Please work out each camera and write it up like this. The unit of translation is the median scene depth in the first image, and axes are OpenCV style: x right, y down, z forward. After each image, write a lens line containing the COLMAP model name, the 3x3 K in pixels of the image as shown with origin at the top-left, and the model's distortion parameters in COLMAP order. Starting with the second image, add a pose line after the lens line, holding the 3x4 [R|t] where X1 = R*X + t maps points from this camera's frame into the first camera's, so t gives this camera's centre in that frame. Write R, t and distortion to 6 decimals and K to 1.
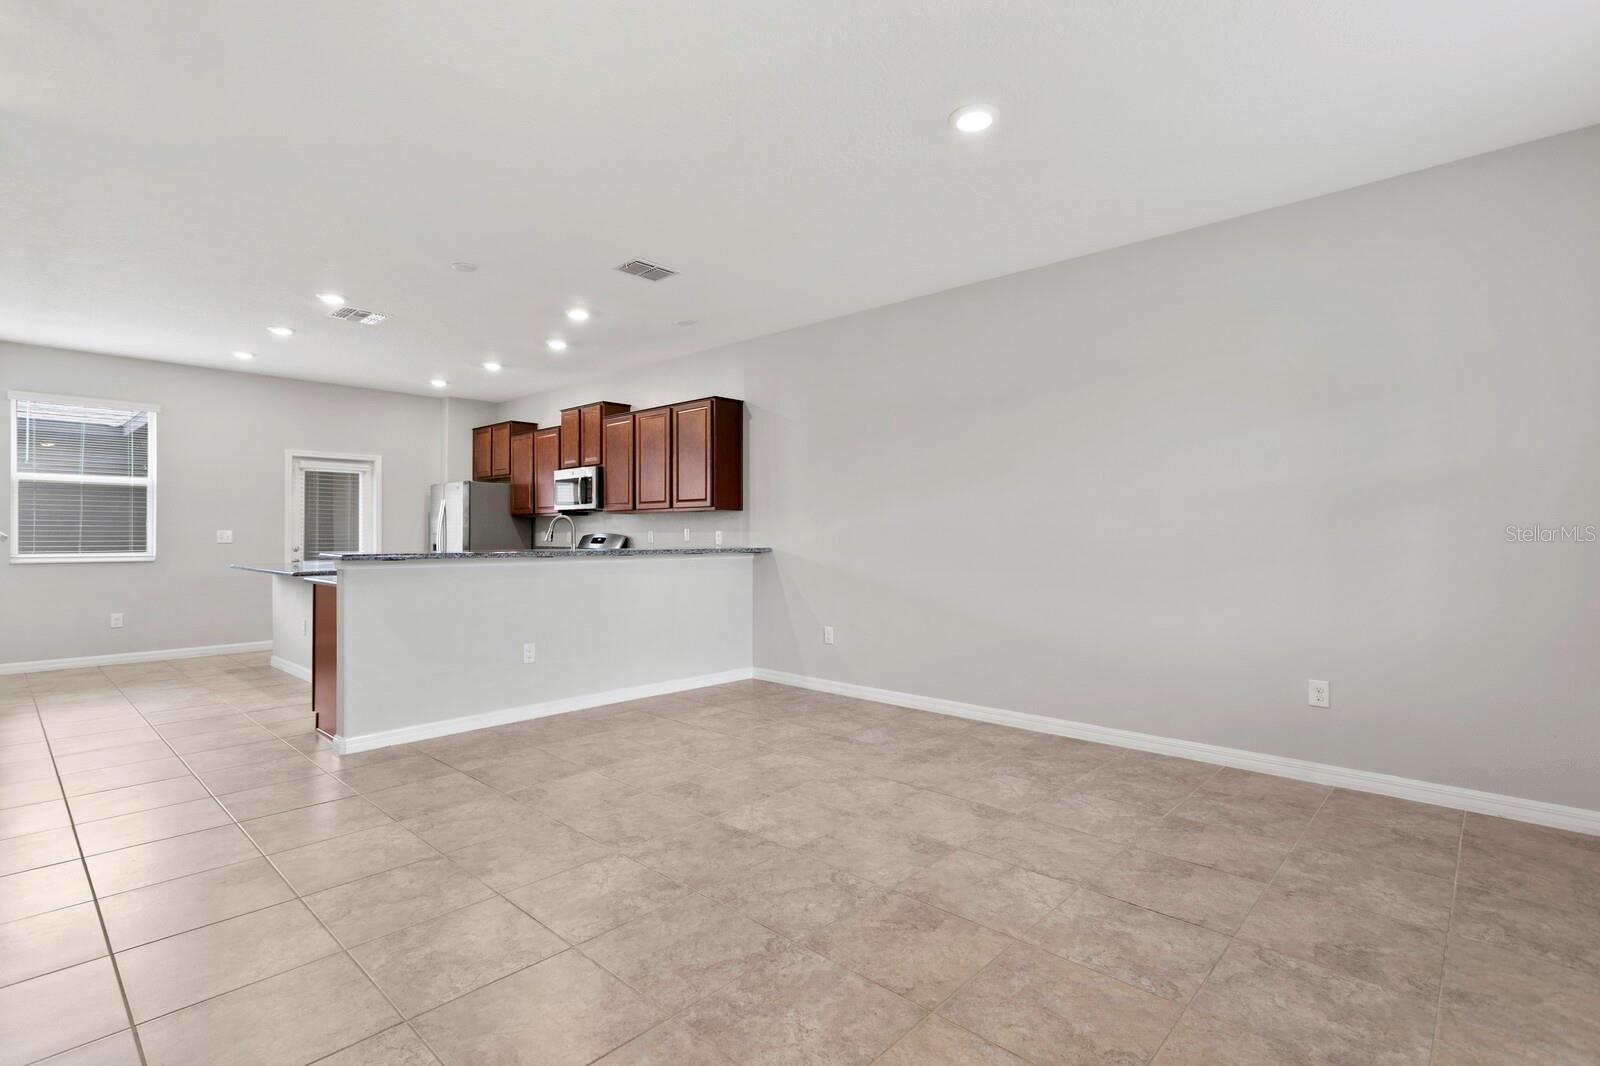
lens RADIAL K [[755.6, 0, 789.9], [0, 755.6, 531.4], [0, 0, 1]] dist [0.002573, 0.001681]
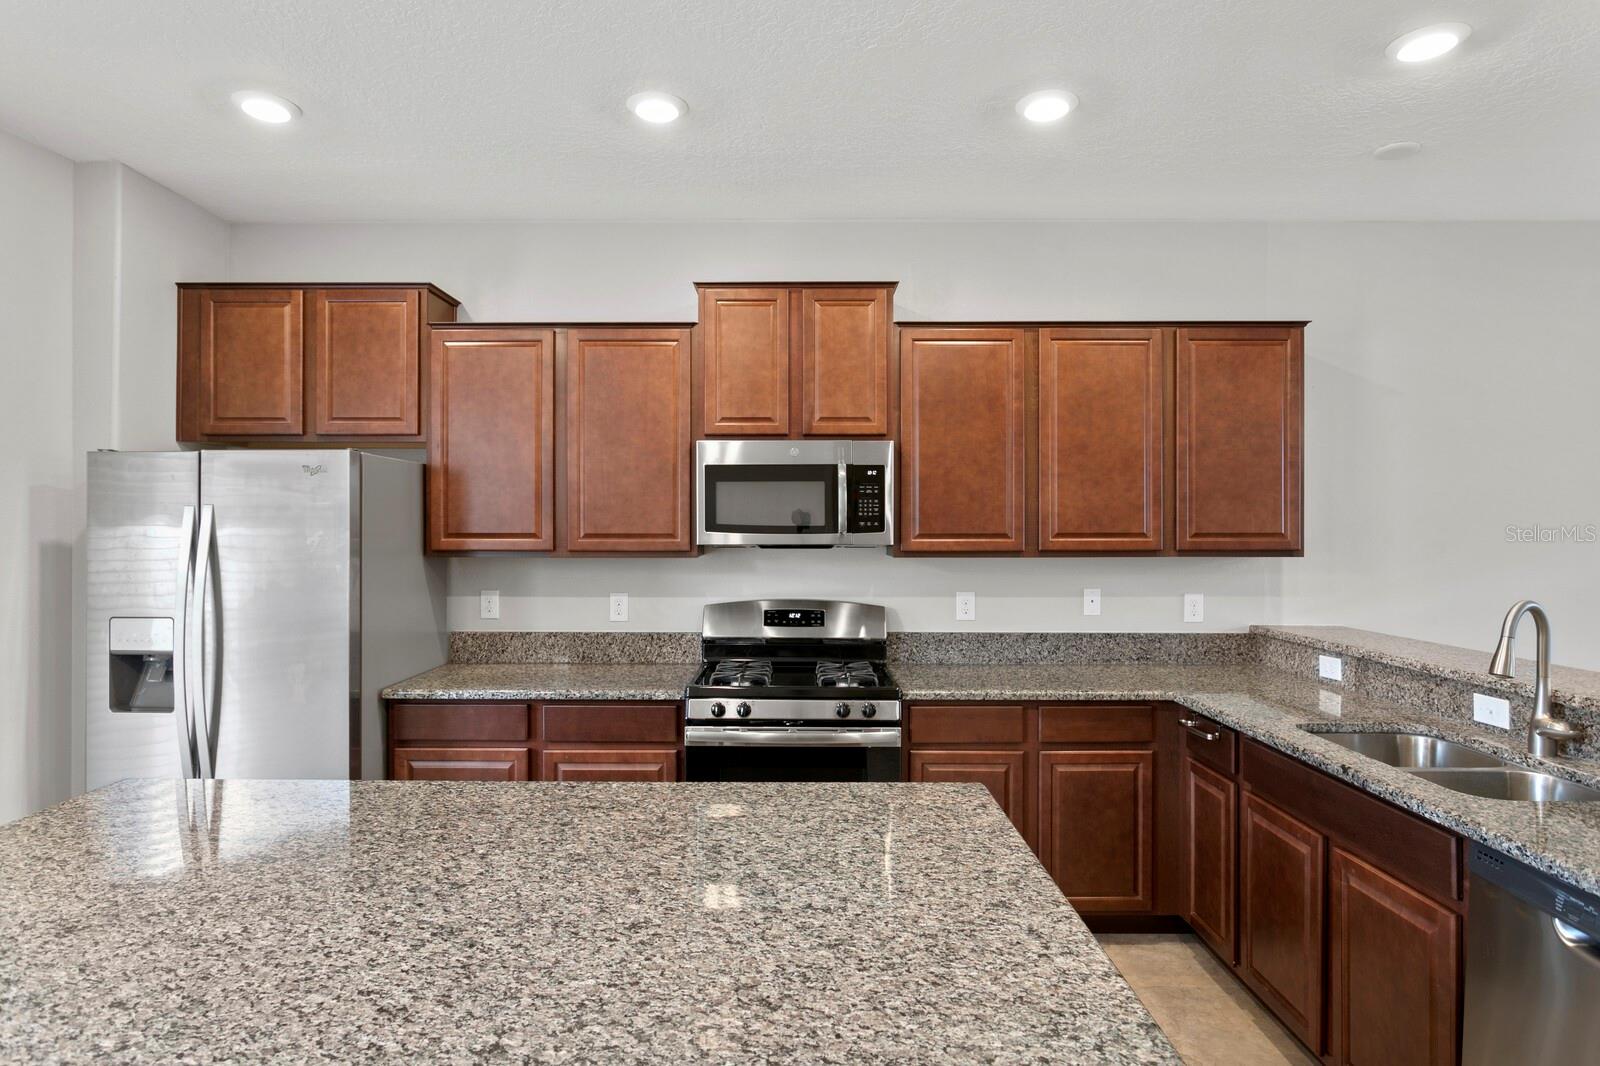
lens RADIAL K [[886.7, 0, 790.2], [0, 886.7, 524.5], [0, 0, 1]] dist [-0.005586, -0.000190]
pose [[0.734751, 0.002656, 0.678331, -0.866485], [-0.002995, 0.999995, -0.000672, -0.057198], [-0.678330, -0.001538, 0.734756, 0.967178]]
